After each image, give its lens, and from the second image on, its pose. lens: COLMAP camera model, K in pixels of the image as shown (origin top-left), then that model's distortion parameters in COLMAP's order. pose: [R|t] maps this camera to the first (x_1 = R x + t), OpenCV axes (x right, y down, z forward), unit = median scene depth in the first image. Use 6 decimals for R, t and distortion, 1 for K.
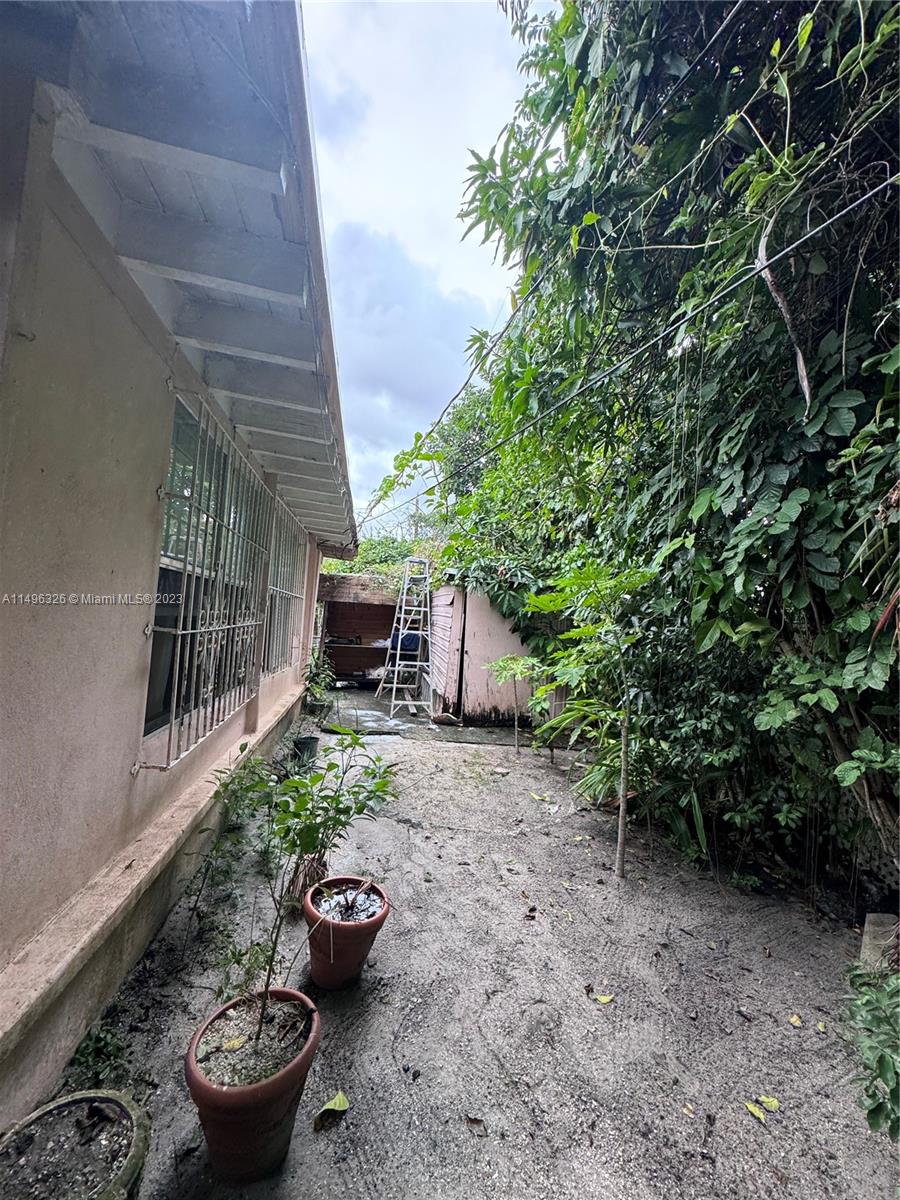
lens RADIAL K [[477.4, 0, 447.8], [0, 477.4, 601.5], [0, 0, 1]] dist [-0.001610, 0.000641]
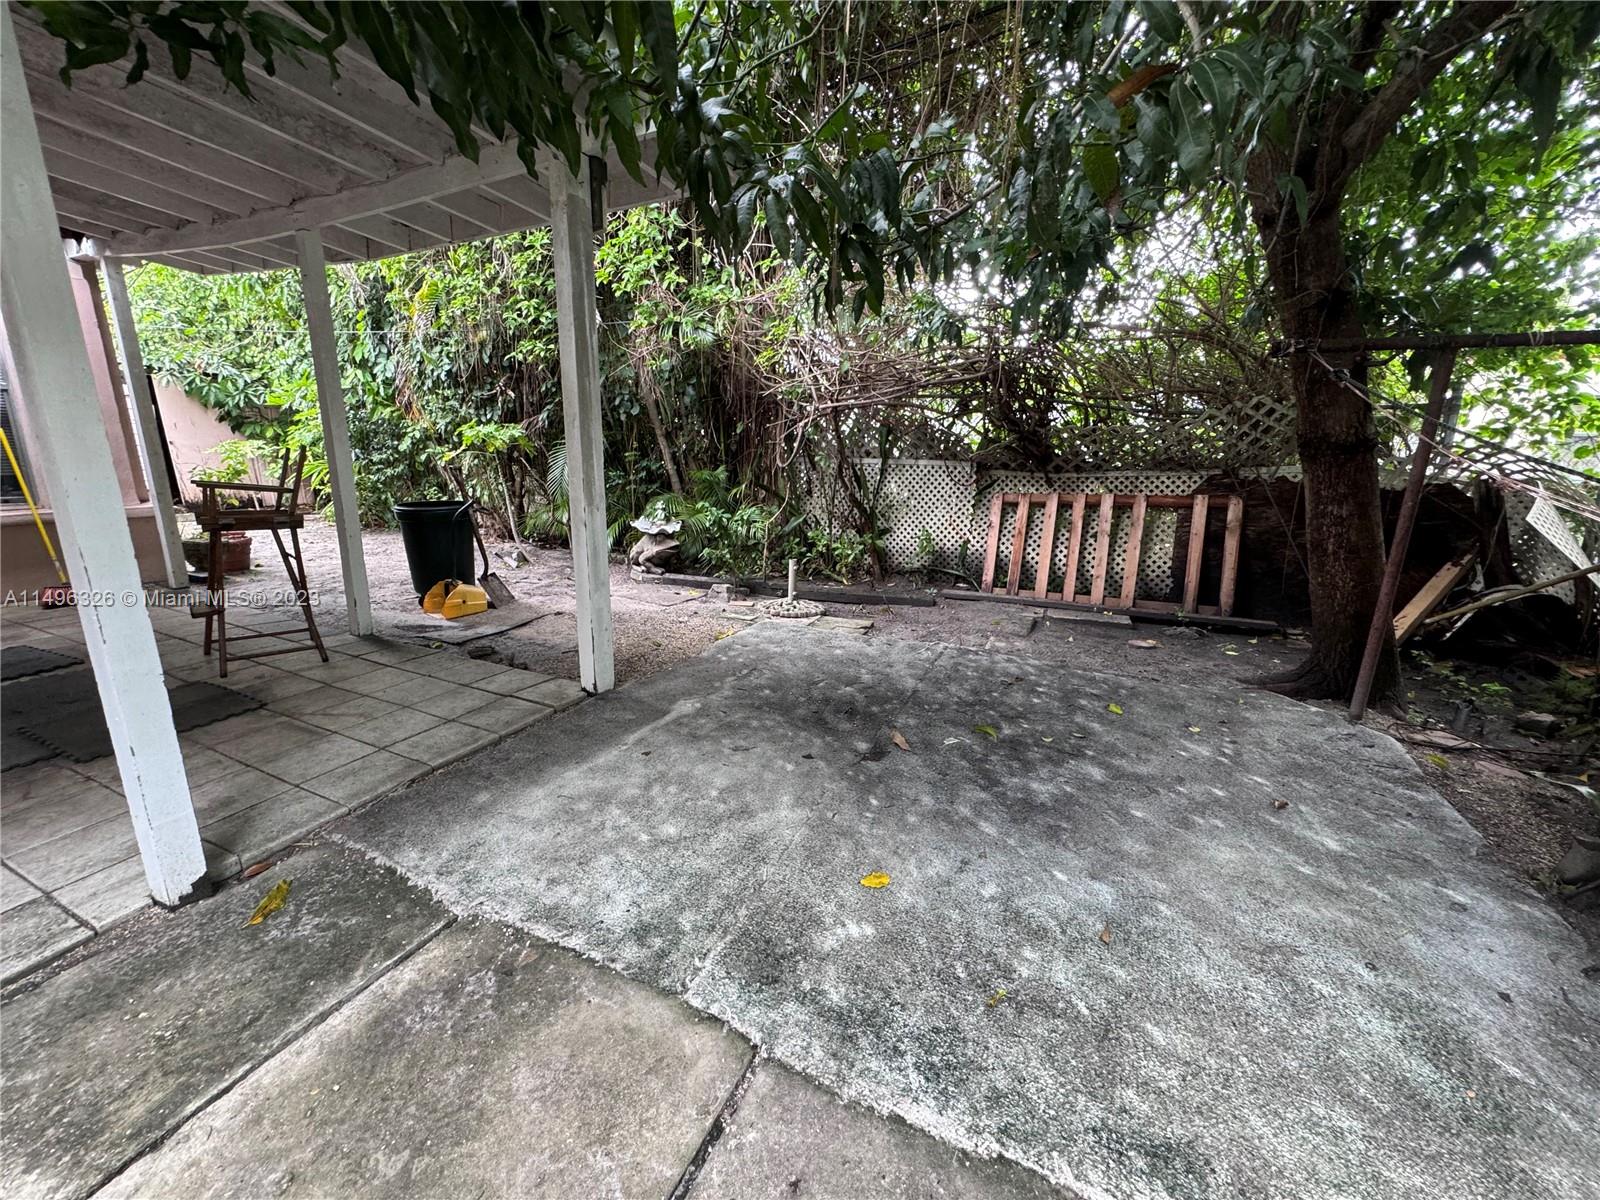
lens RADIAL K [[636.5, 0, 795.5], [0, 636.5, 595.6], [0, 0, 1]] dist [-0.001610, 0.000641]
pose [[0.579077, -0.255693, 0.774139, -0.781628], [-0.009700, 0.947318, 0.320148, -0.086247], [-0.815215, -0.192900, 0.546089, -2.225739]]
